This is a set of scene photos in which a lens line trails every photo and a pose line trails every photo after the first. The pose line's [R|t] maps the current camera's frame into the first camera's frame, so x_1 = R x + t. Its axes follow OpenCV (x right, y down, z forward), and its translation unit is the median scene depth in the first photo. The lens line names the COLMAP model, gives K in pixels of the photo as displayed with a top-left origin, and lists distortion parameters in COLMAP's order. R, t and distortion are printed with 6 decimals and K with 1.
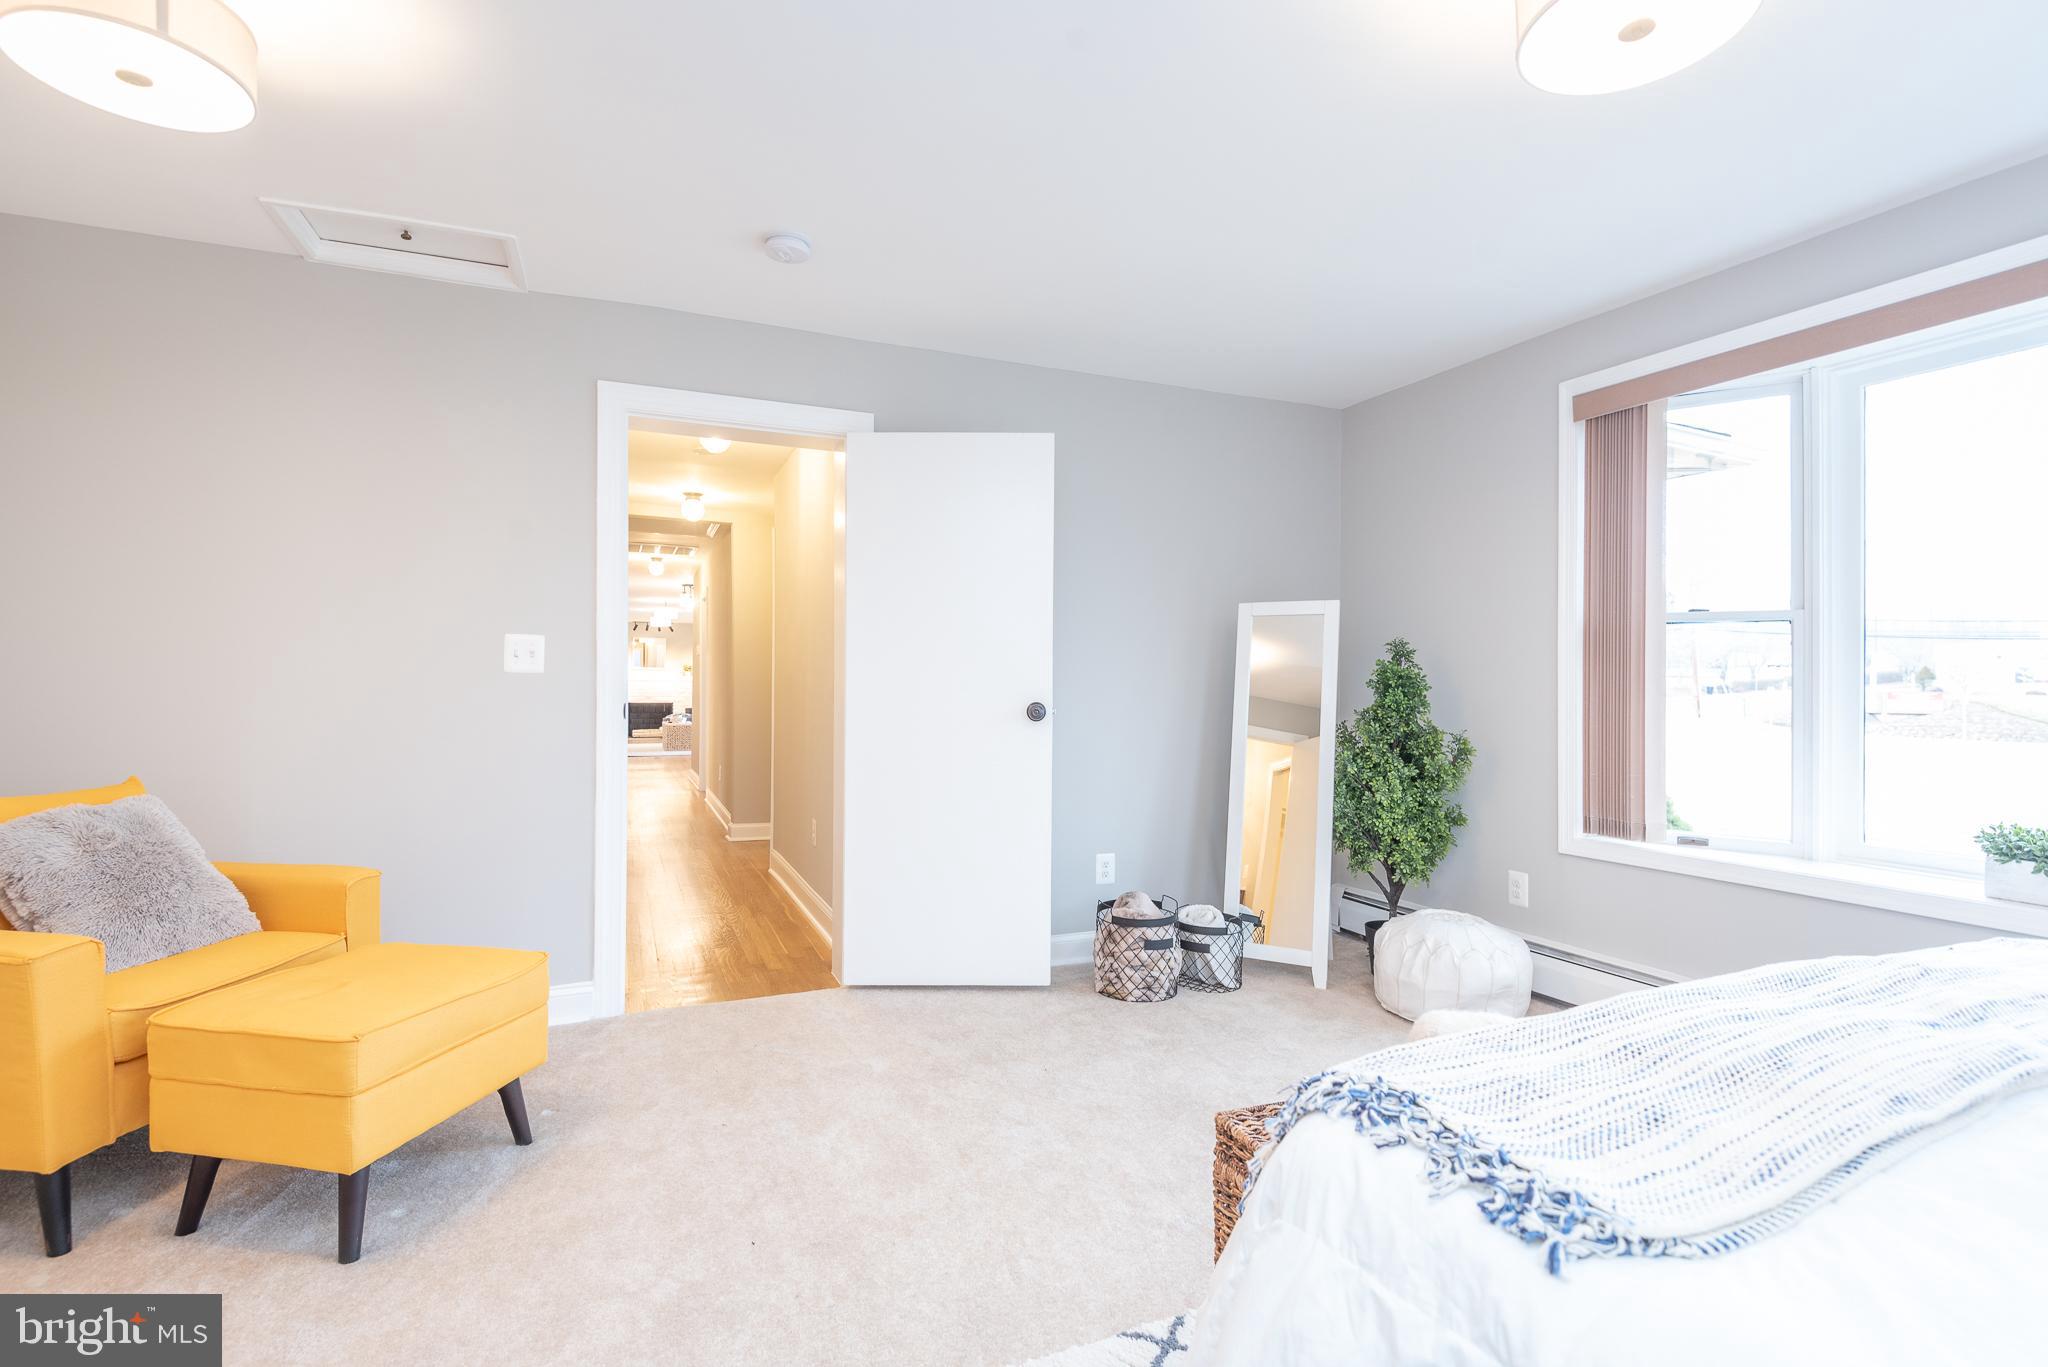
lens RADIAL K [[961.1, 0, 1024.0], [0, 961.1, 683.5], [0, 0, 1]] dist [0.024103, -0.024651]
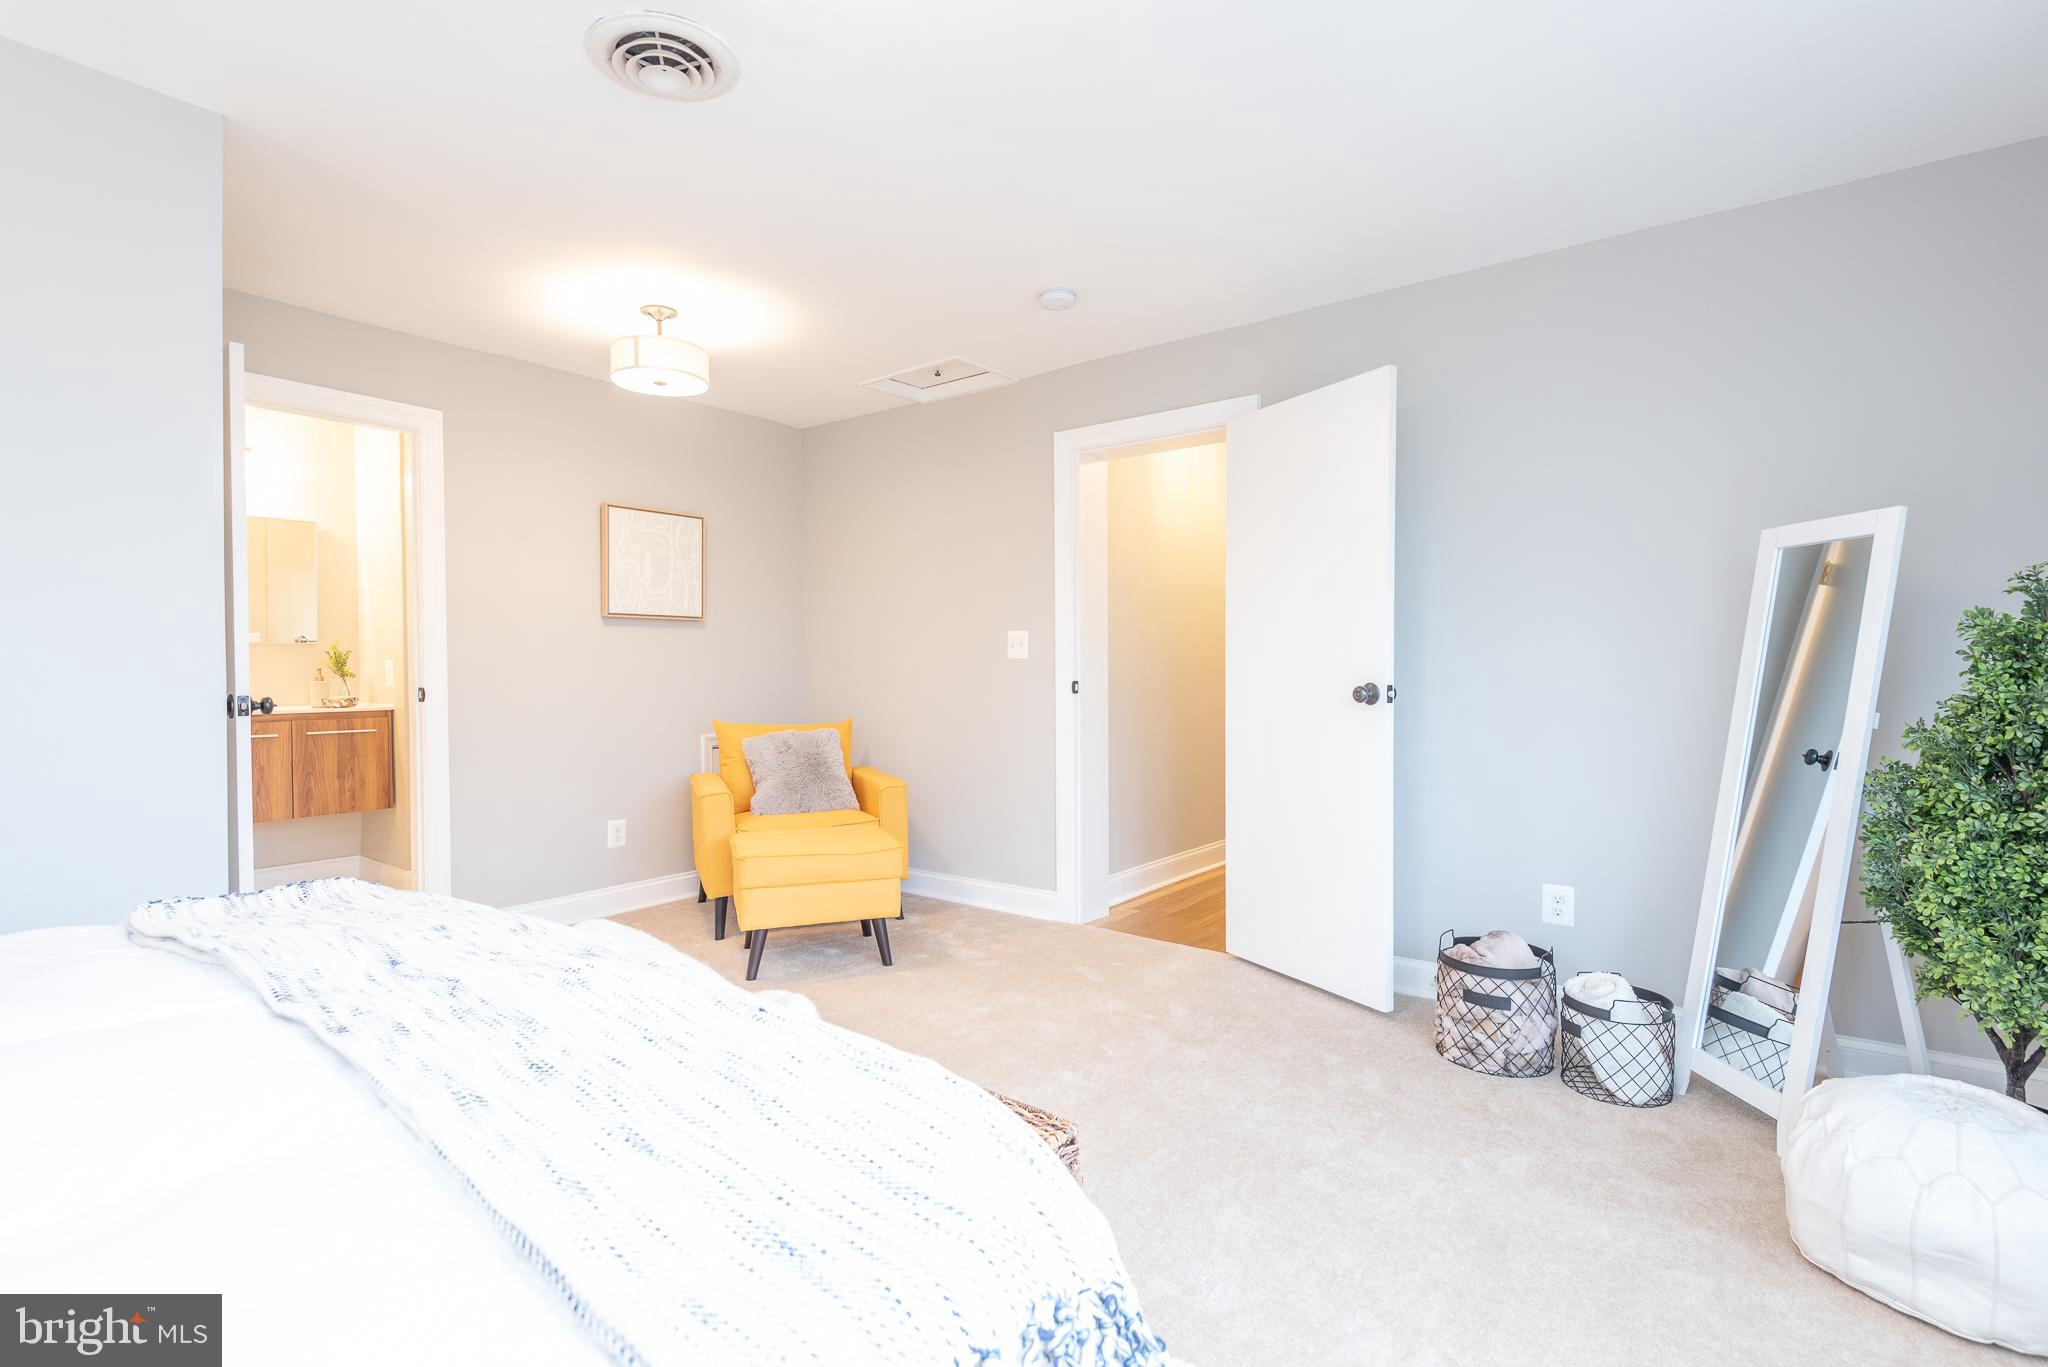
lens RADIAL K [[961.1, 0, 1024.0], [0, 961.1, 683.5], [0, 0, 1]] dist [0.024103, -0.024651]
pose [[0.487477, 0.008882, -0.873091, 0.630588], [0.005898, 0.999892, 0.013465, 0.005810], [0.873116, -0.011713, 0.487372, 0.305003]]
